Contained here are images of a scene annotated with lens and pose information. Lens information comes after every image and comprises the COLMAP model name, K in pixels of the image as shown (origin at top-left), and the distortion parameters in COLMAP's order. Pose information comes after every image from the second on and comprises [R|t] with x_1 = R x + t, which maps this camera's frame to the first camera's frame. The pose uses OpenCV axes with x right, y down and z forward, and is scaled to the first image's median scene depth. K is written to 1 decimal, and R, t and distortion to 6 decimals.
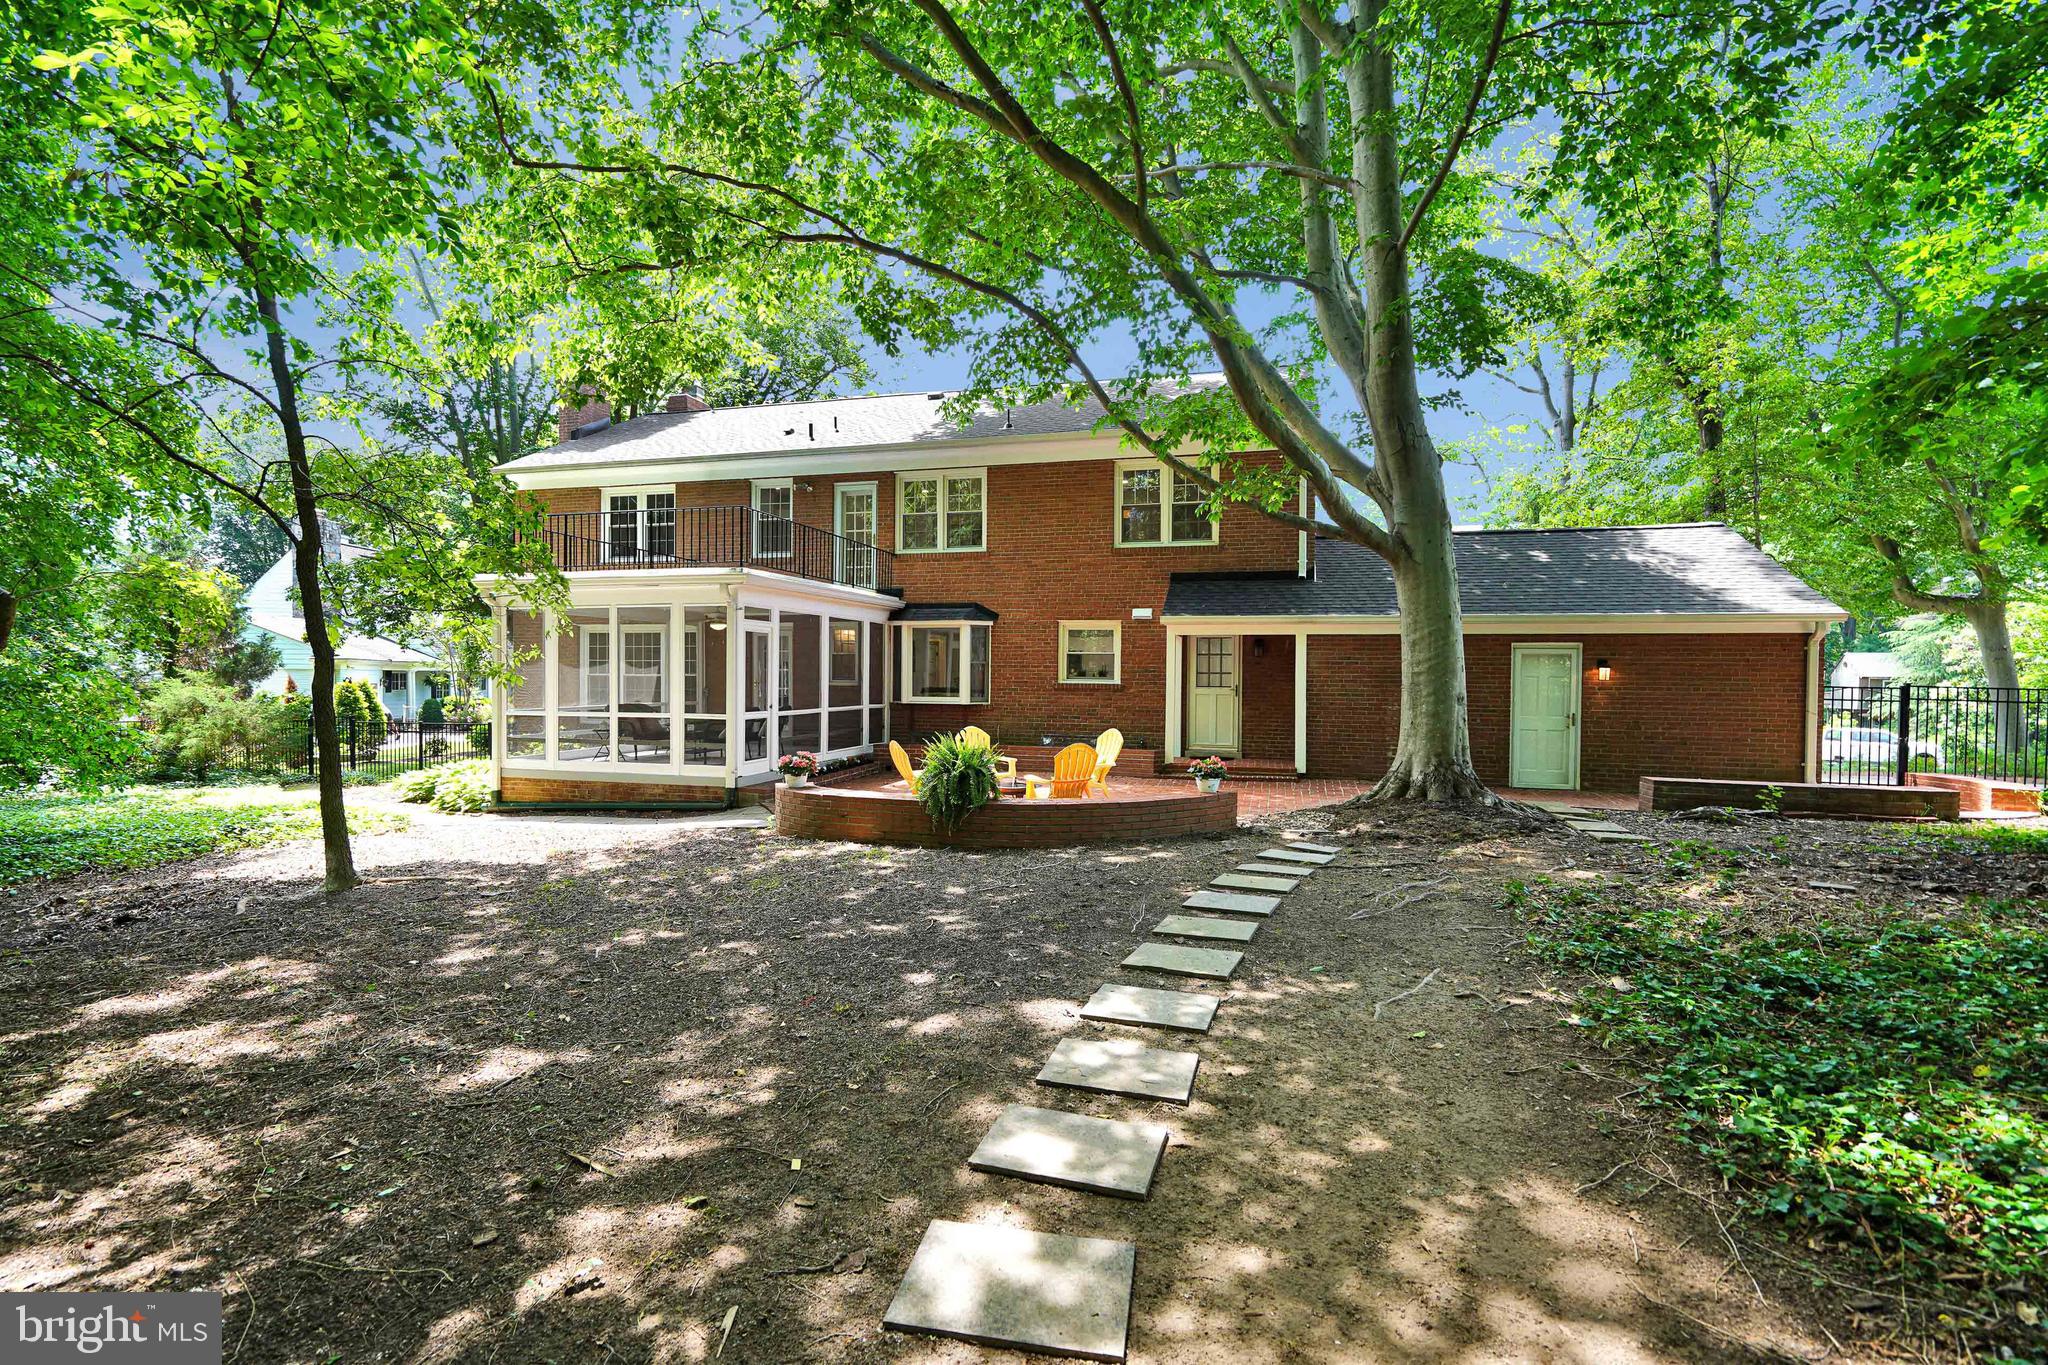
lens RADIAL K [[1003.5, 0, 1024.0], [0, 1003.5, 682.5], [0, 0, 1]] dist [0.000313, -0.000019]
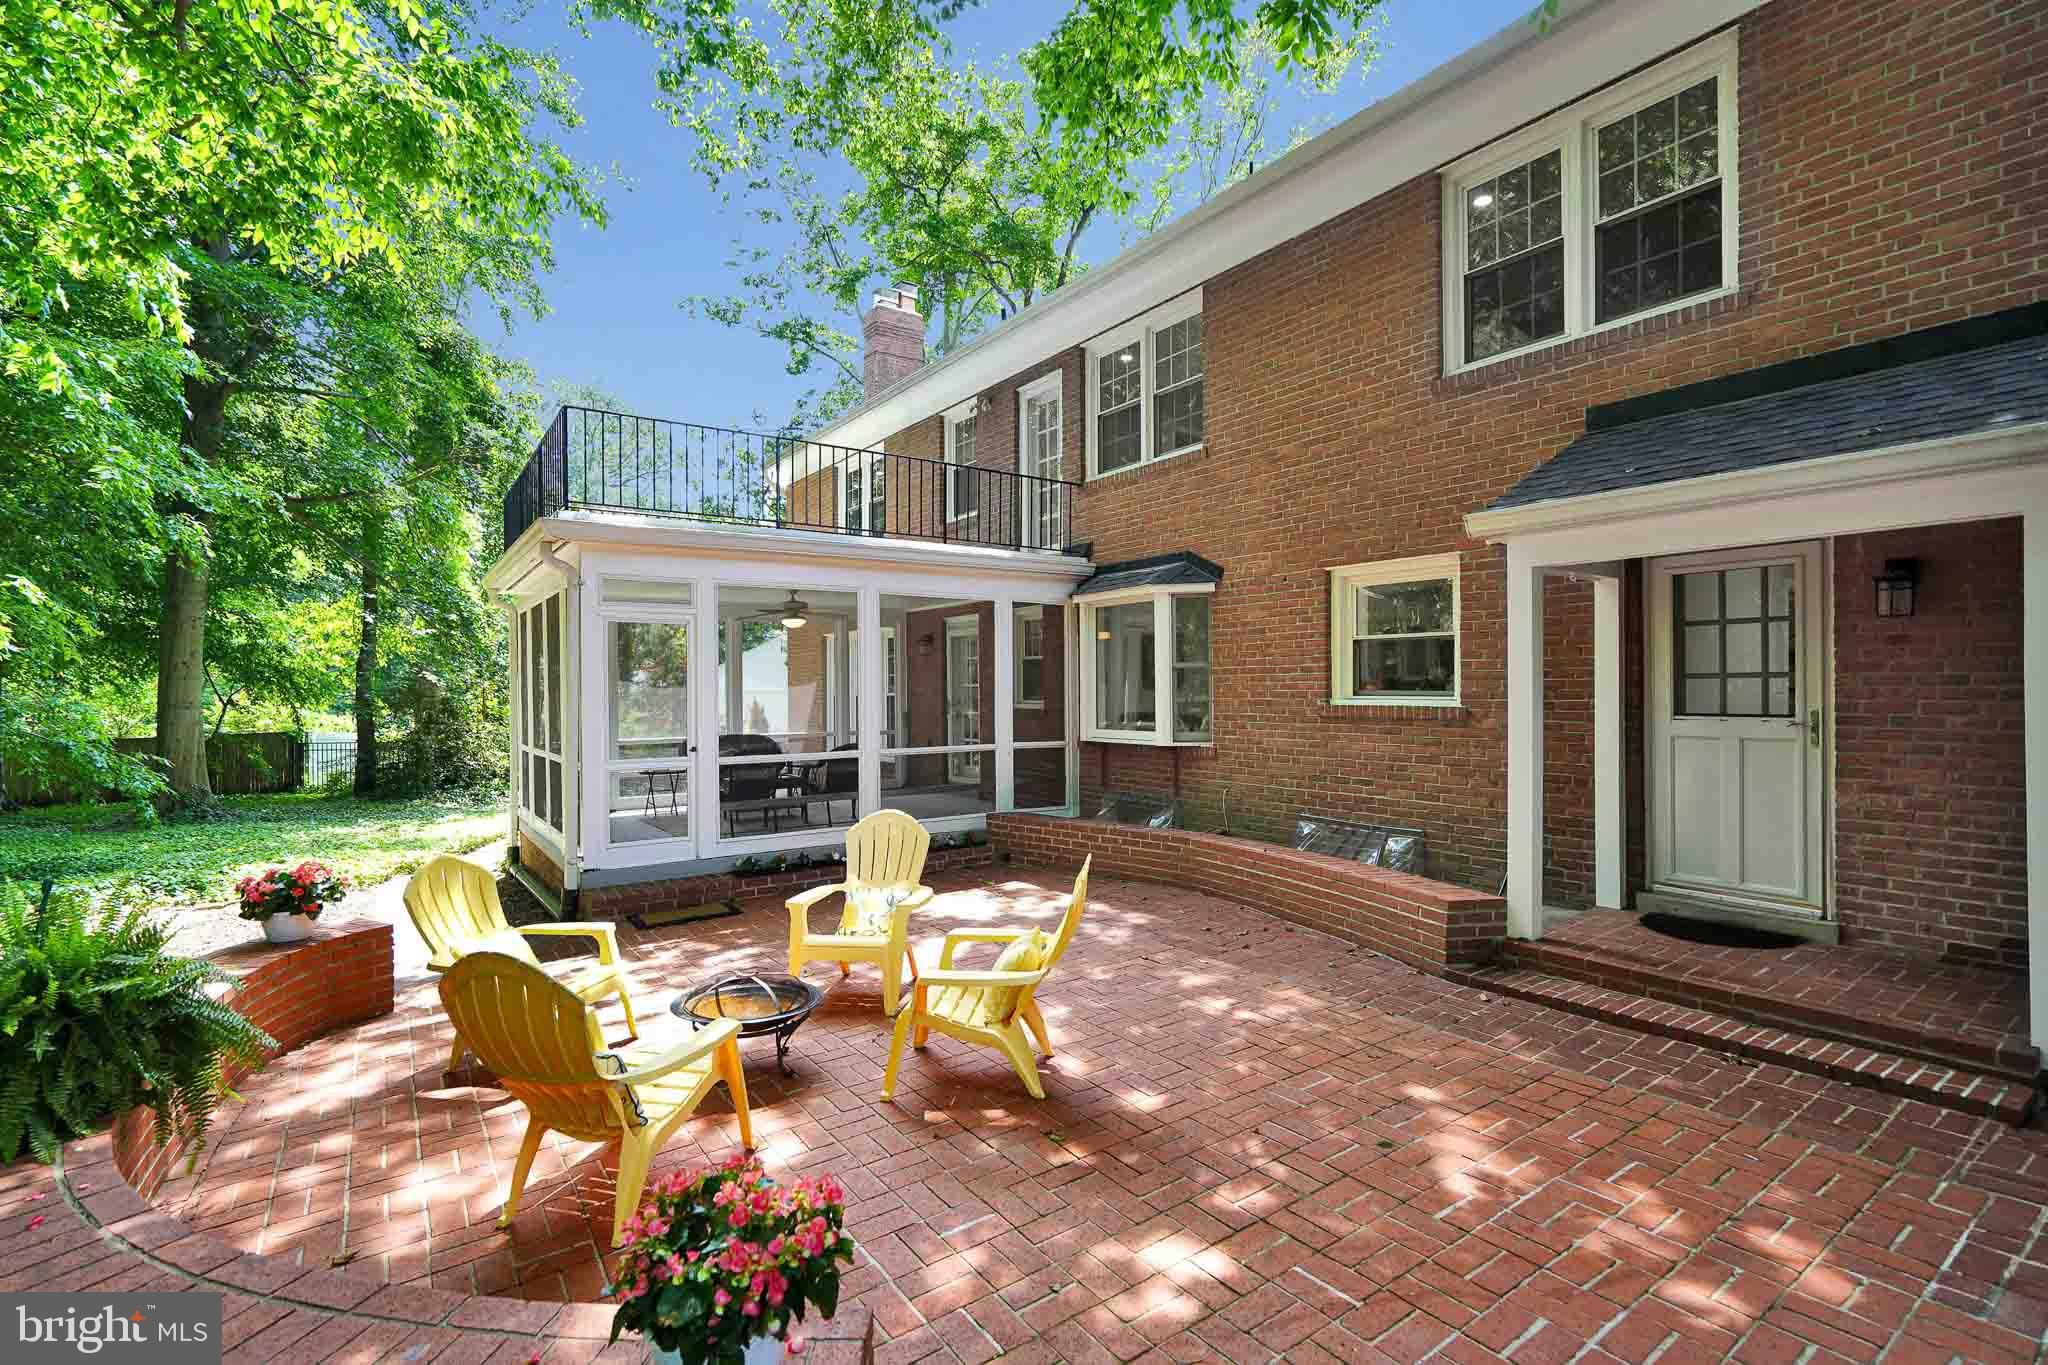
lens RADIAL K [[936.6, 0, 1013.9], [0, 936.6, 691.8], [0, 0, 1]] dist [-0.000453, -0.000128]
pose [[0.757478, -0.013072, -0.652730, 0.206415], [0.012563, 0.999906, -0.005446, -0.004755], [0.652740, -0.004075, 0.757571, 0.586424]]
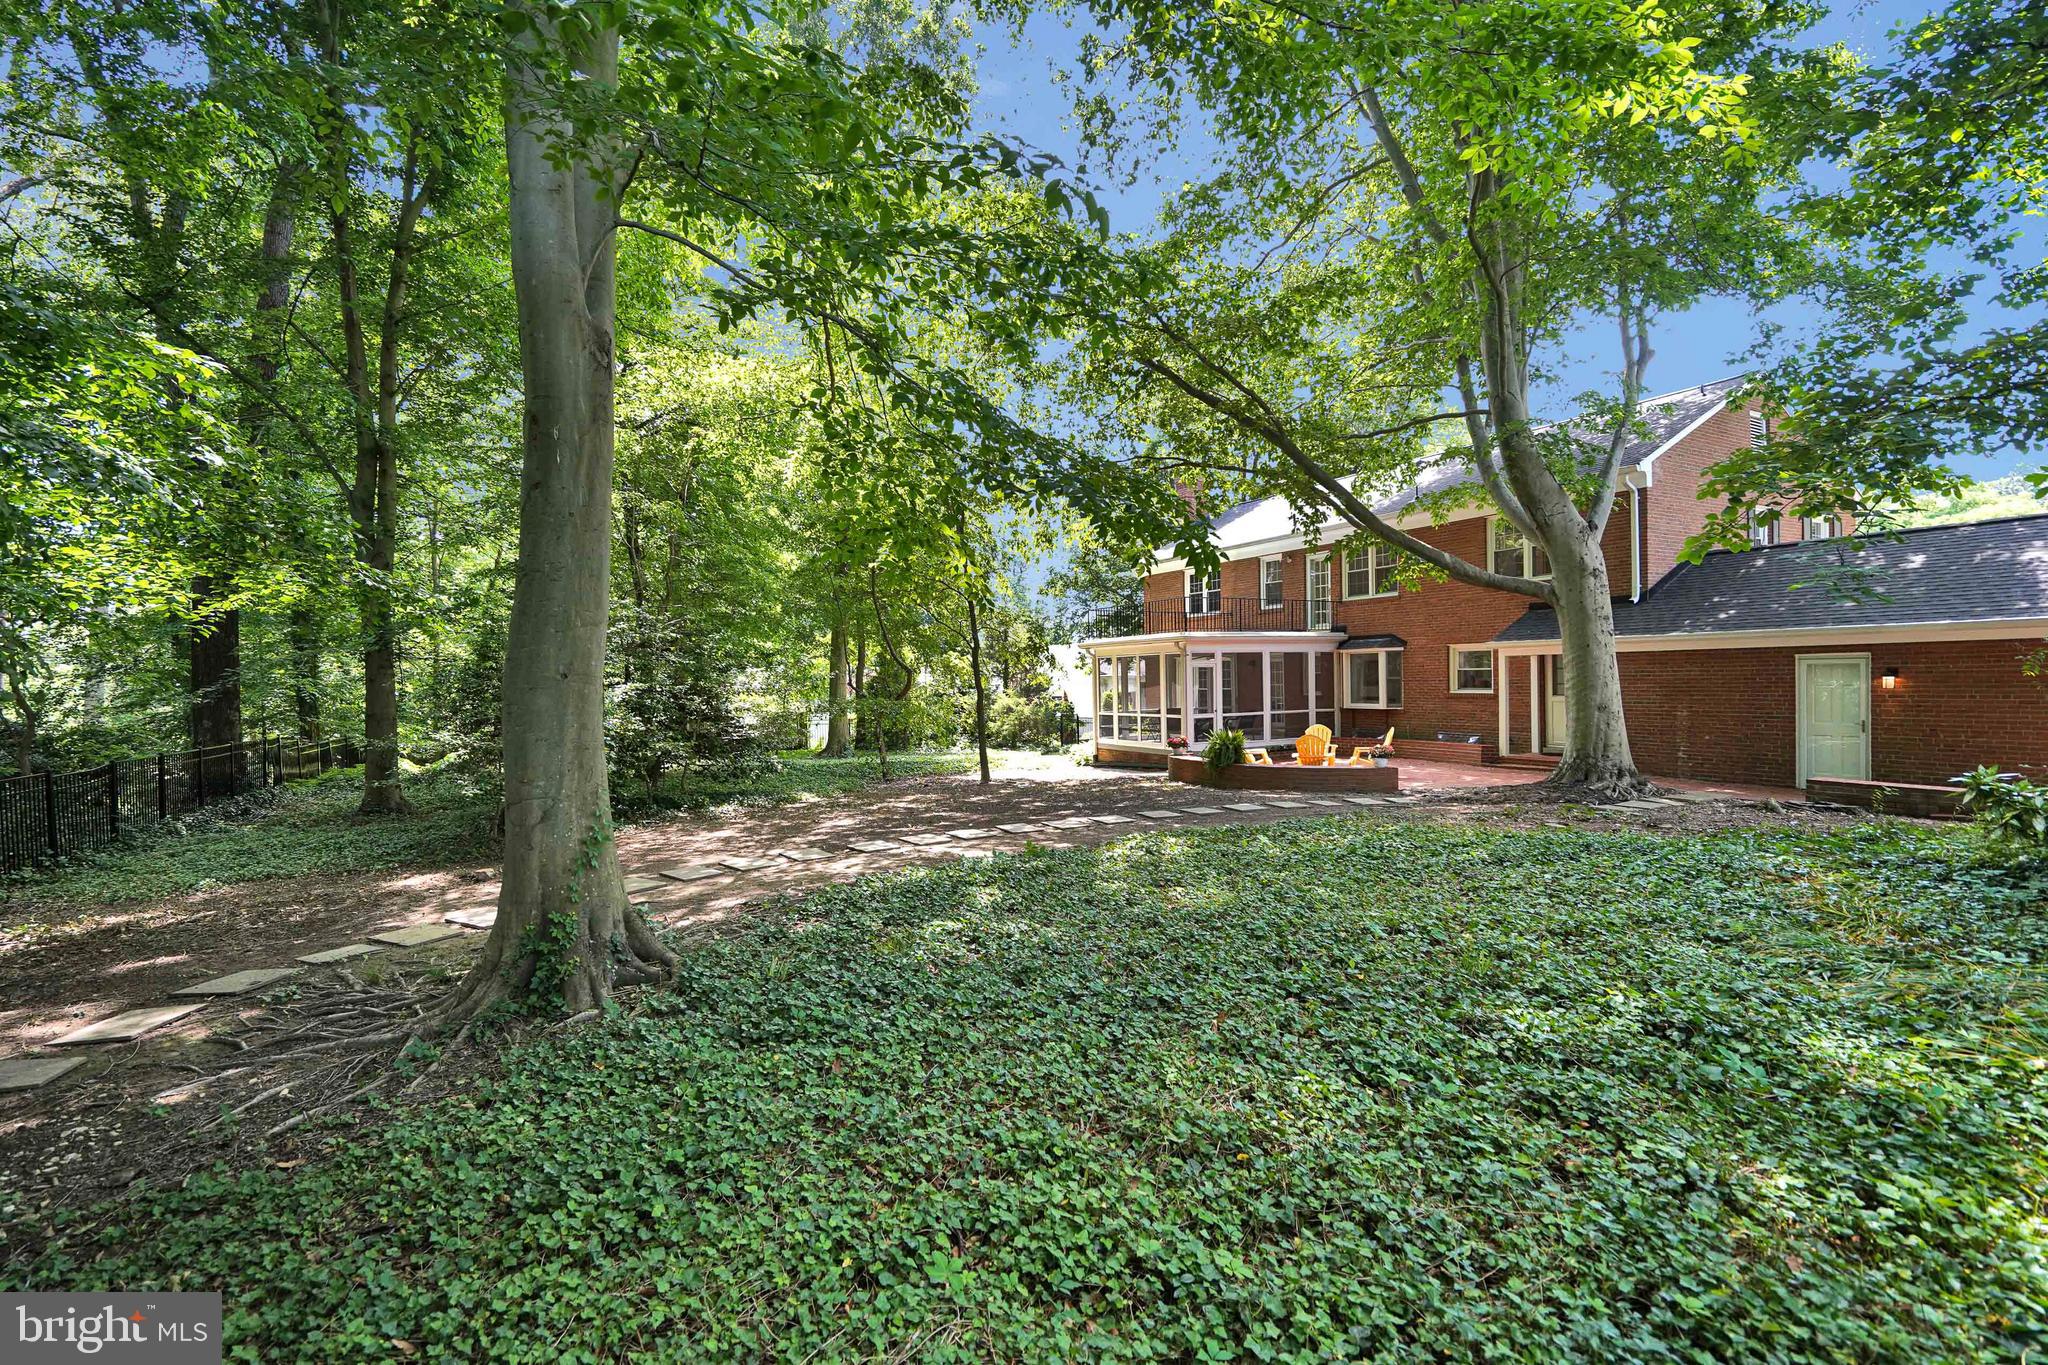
lens RADIAL K [[936.6, 0, 1013.9], [0, 936.6, 691.8], [0, 0, 1]] dist [-0.000453, -0.000128]
pose [[0.682514, -0.010884, -0.730791, 0.542164], [0.019583, 0.999802, 0.003399, -0.016131], [0.730610, -0.016630, 0.682592, -0.245586]]
